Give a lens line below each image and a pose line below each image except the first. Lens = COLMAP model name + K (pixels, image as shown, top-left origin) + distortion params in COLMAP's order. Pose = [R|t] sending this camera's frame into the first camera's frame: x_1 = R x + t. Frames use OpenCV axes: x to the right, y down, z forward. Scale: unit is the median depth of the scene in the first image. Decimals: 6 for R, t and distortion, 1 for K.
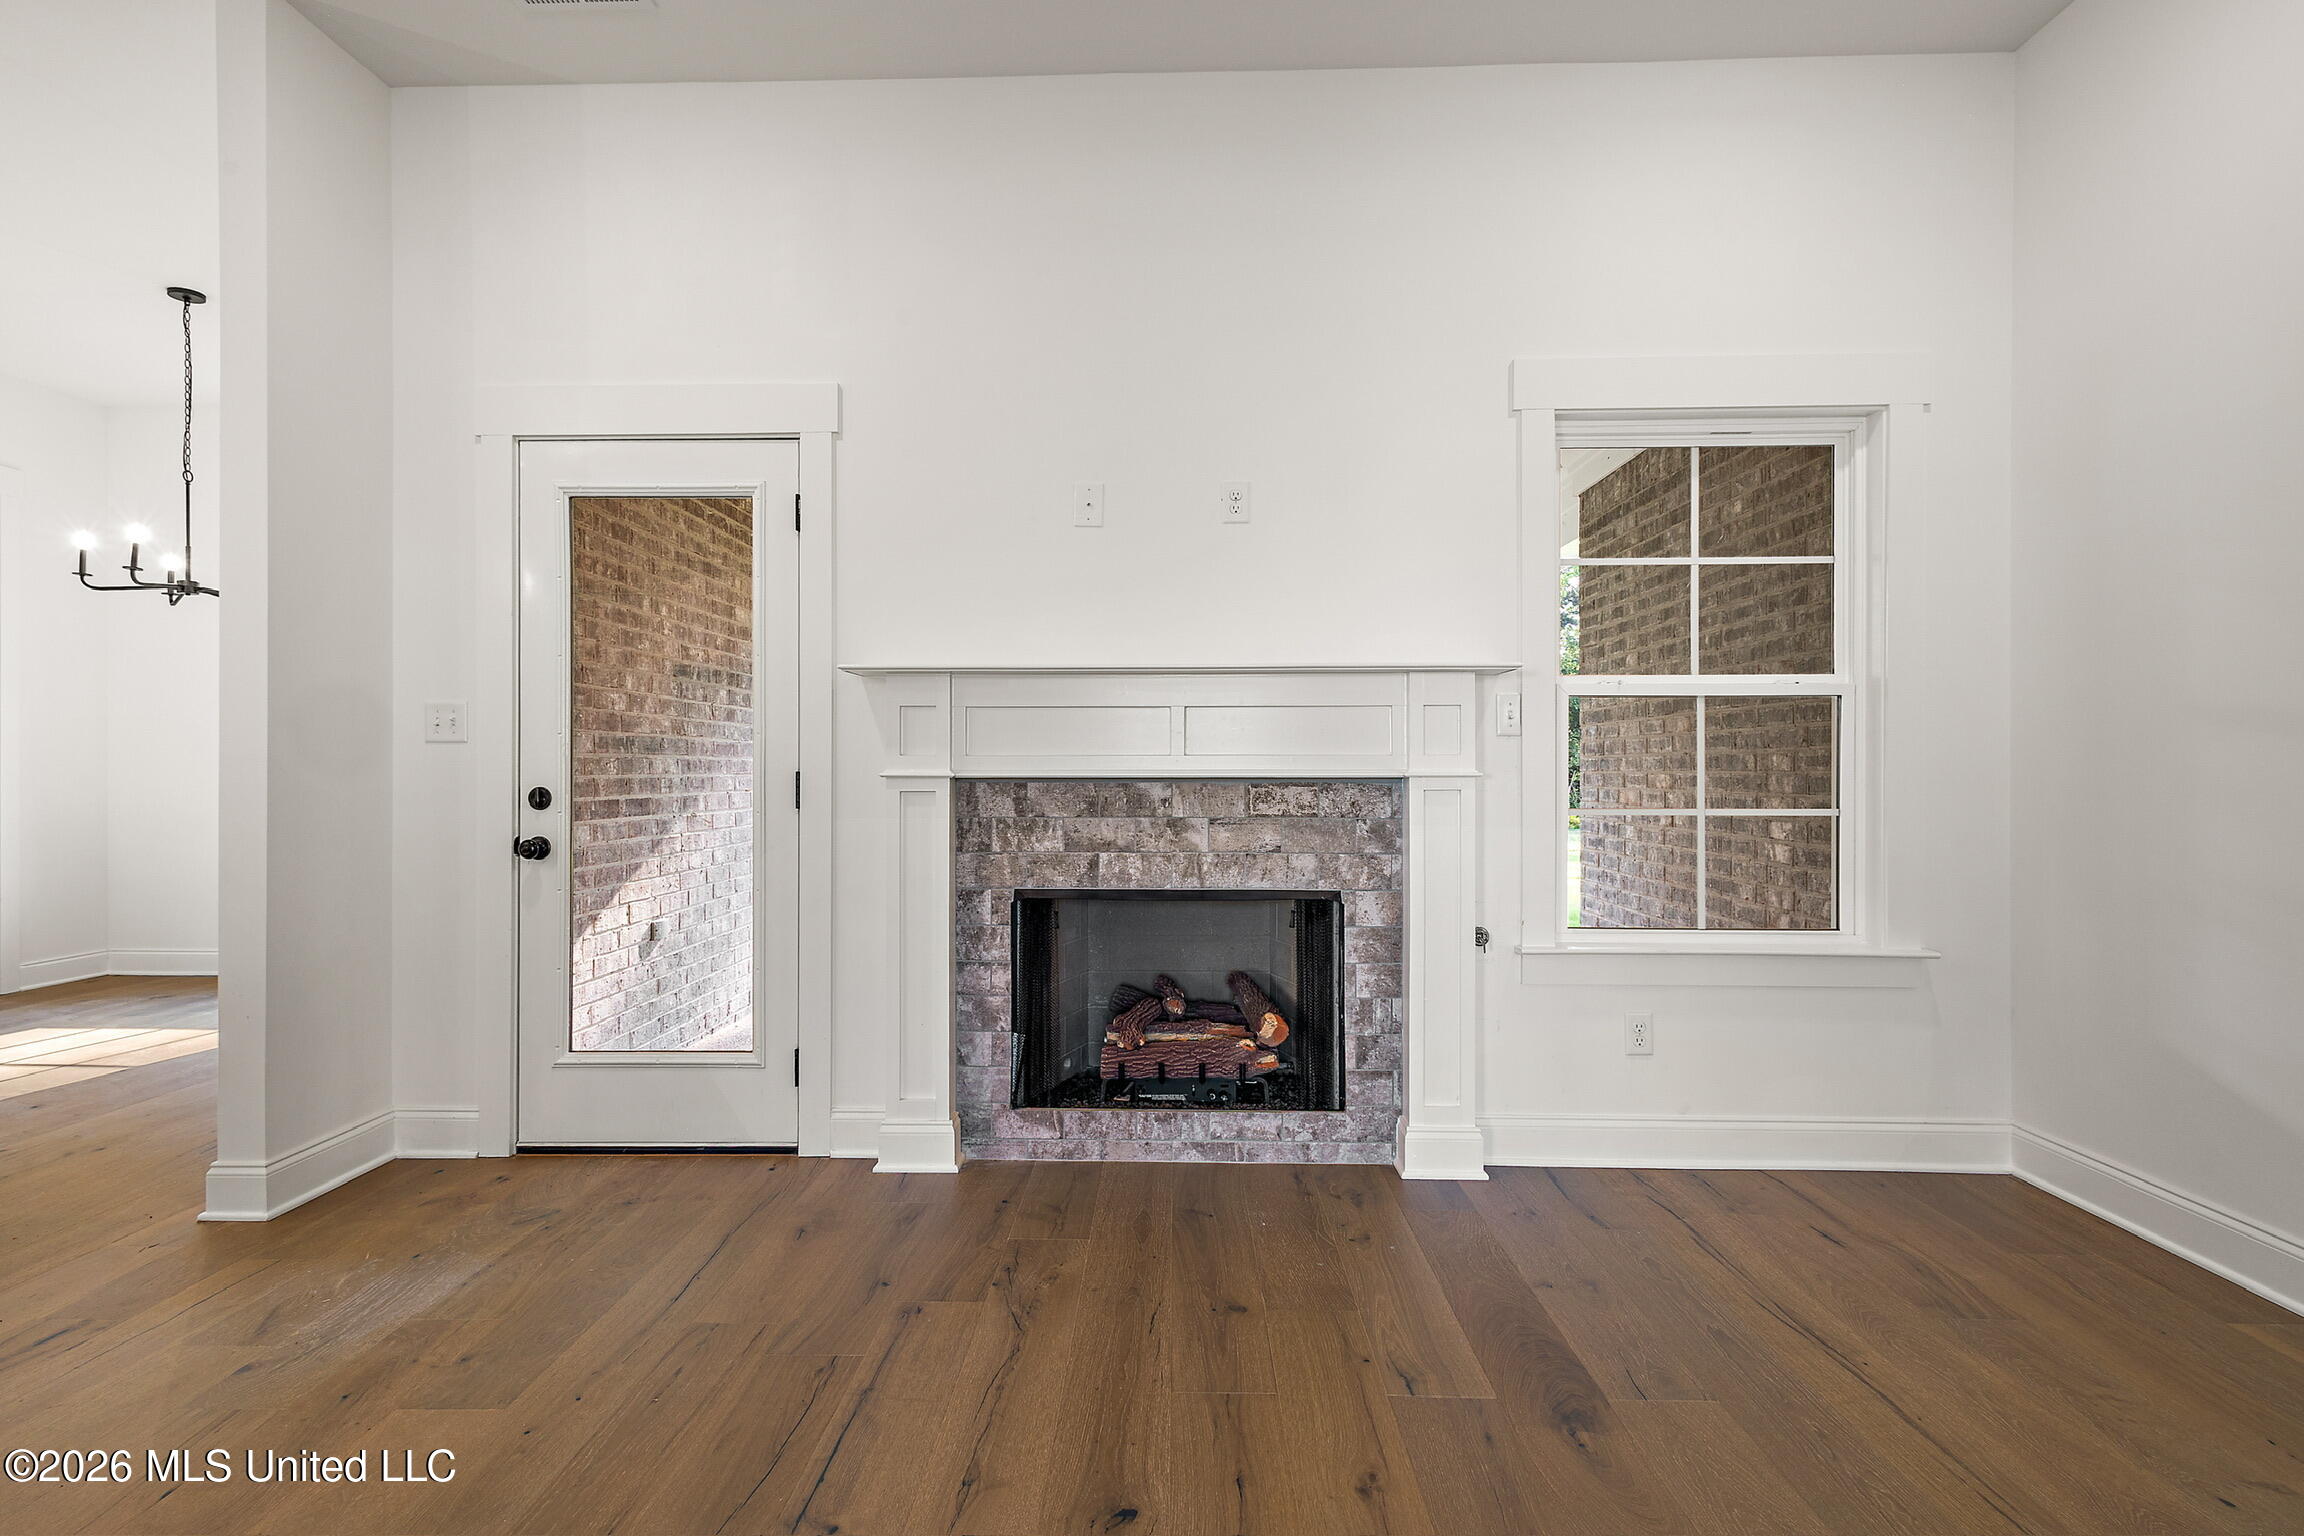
lens RADIAL K [[1078.1, 0, 1165.5], [0, 1078.1, 764.1], [0, 0, 1]] dist [0.002051, -0.000793]
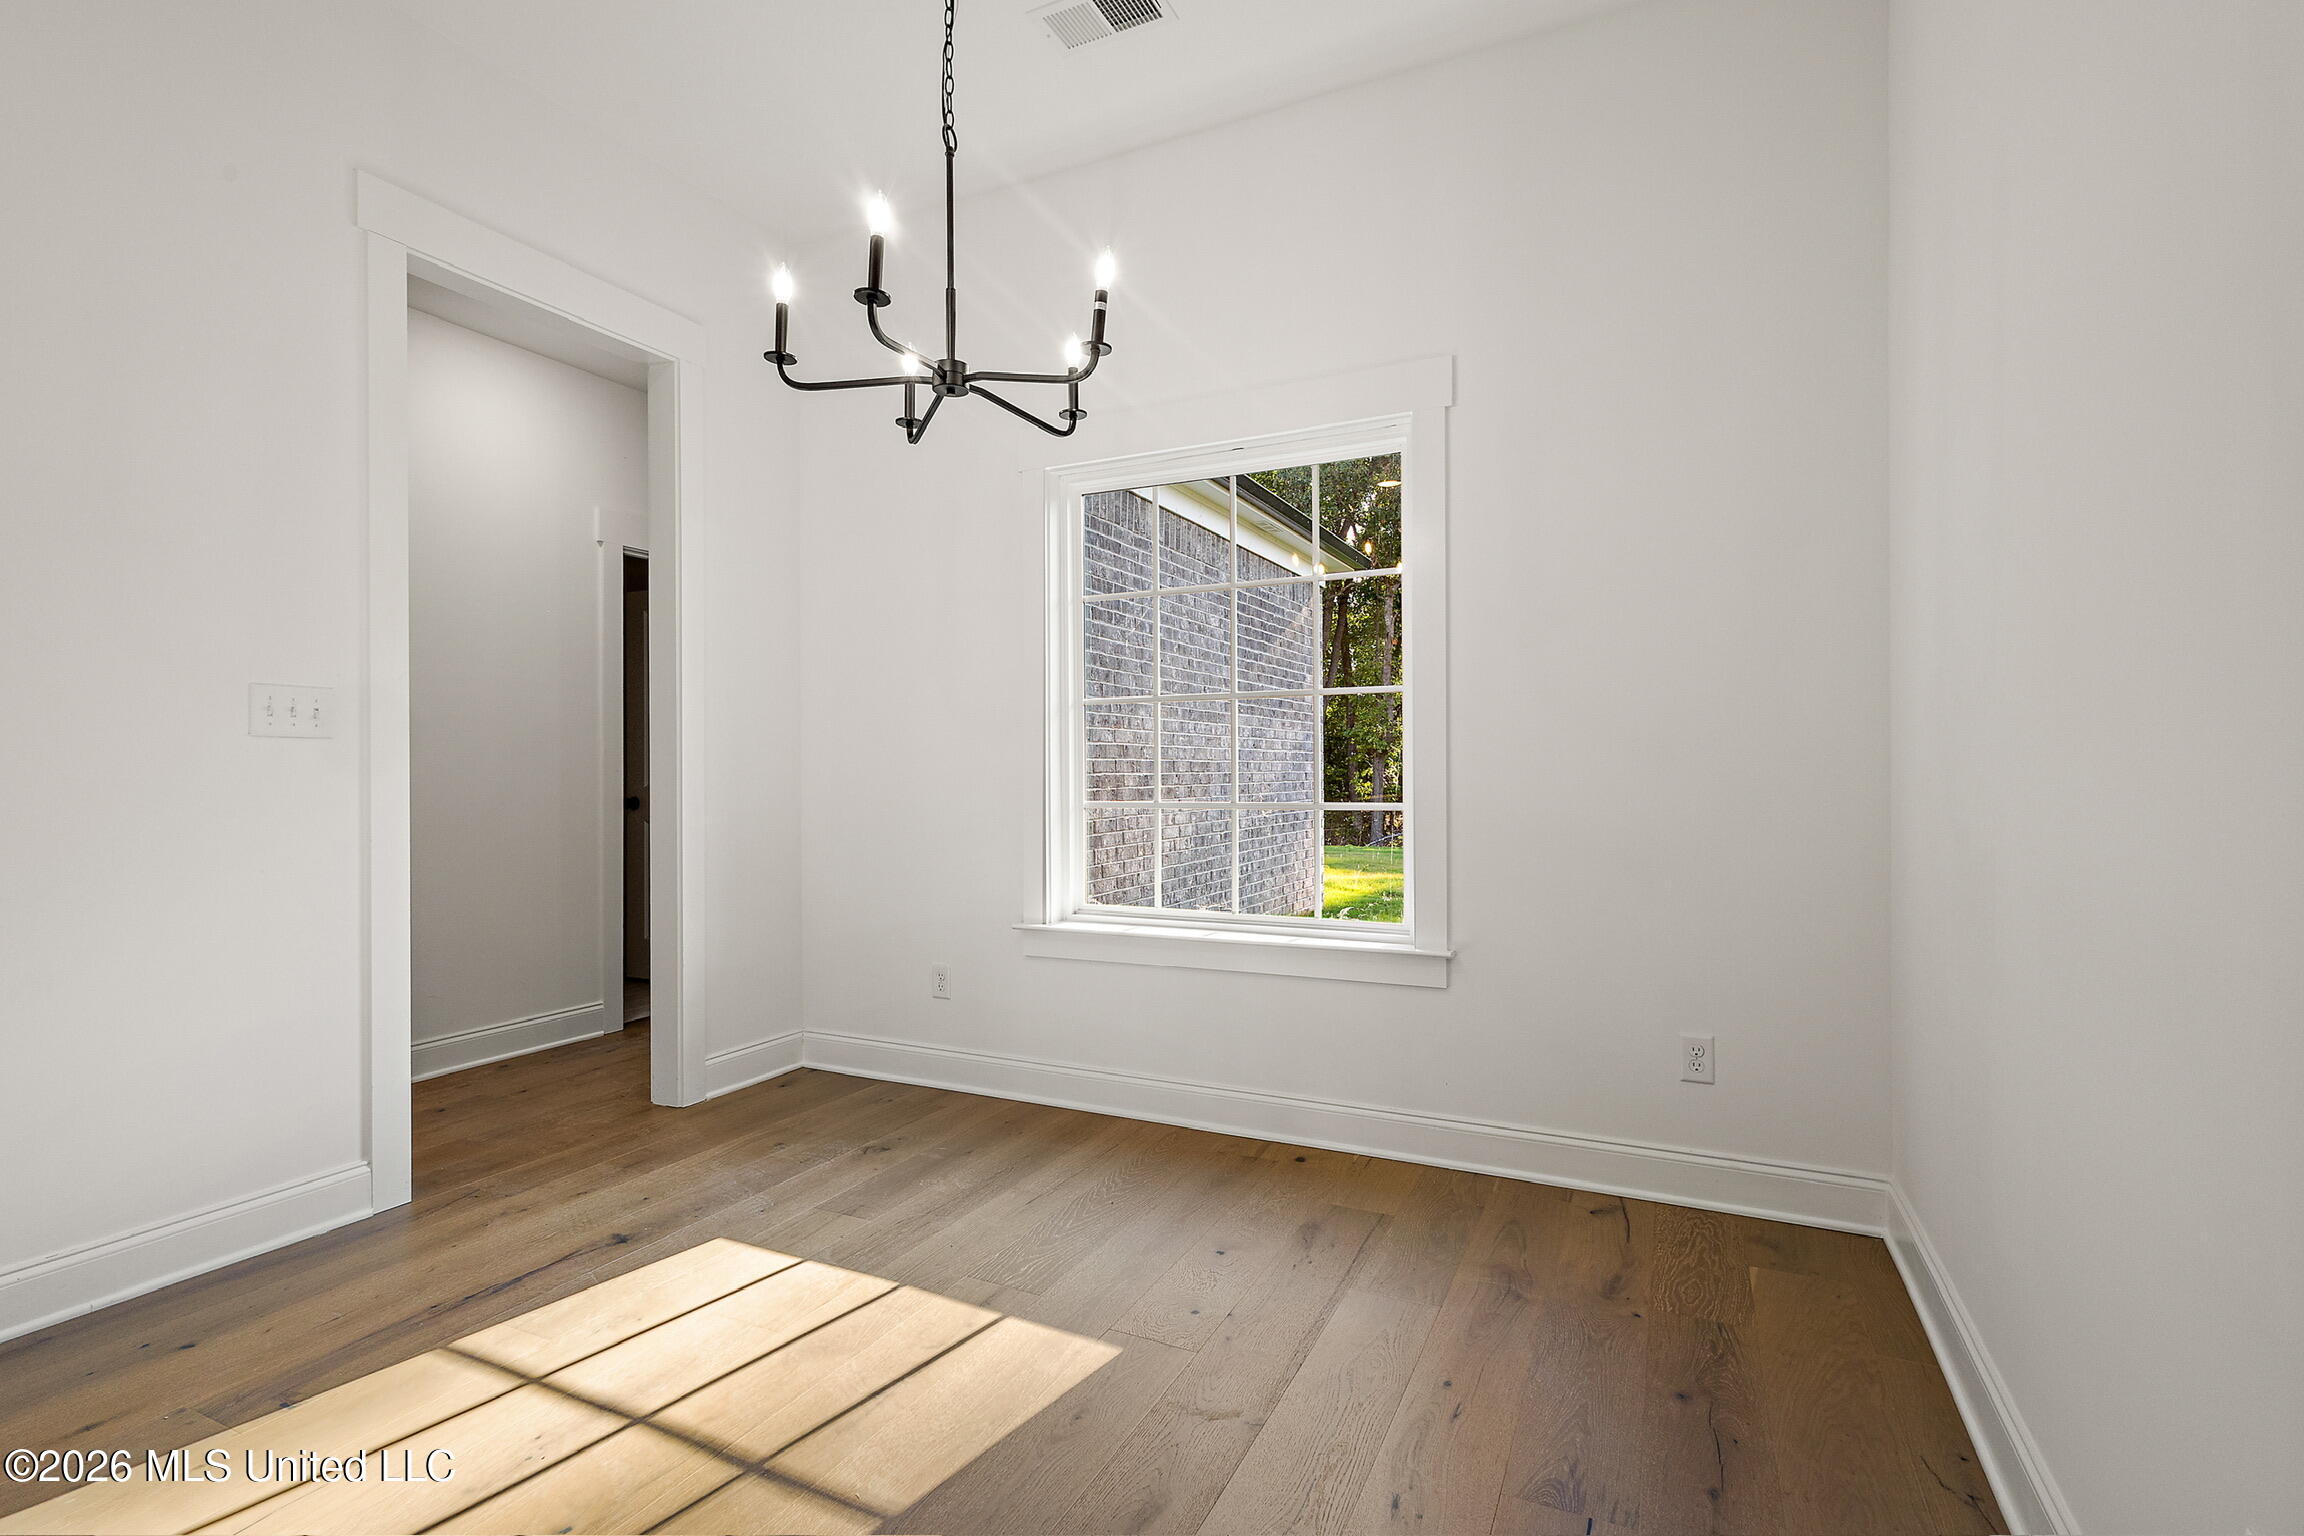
lens RADIAL K [[1079.1, 0, 1152.0], [0, 1079.1, 766.6], [0, 0, 1]] dist [0.009781, 0.000031]
pose [[0.902285, -0.005146, -0.431109, -0.625431], [0.004716, 0.999987, -0.002066, 0.005011], [0.431114, -0.000169, 0.902297, 0.614734]]
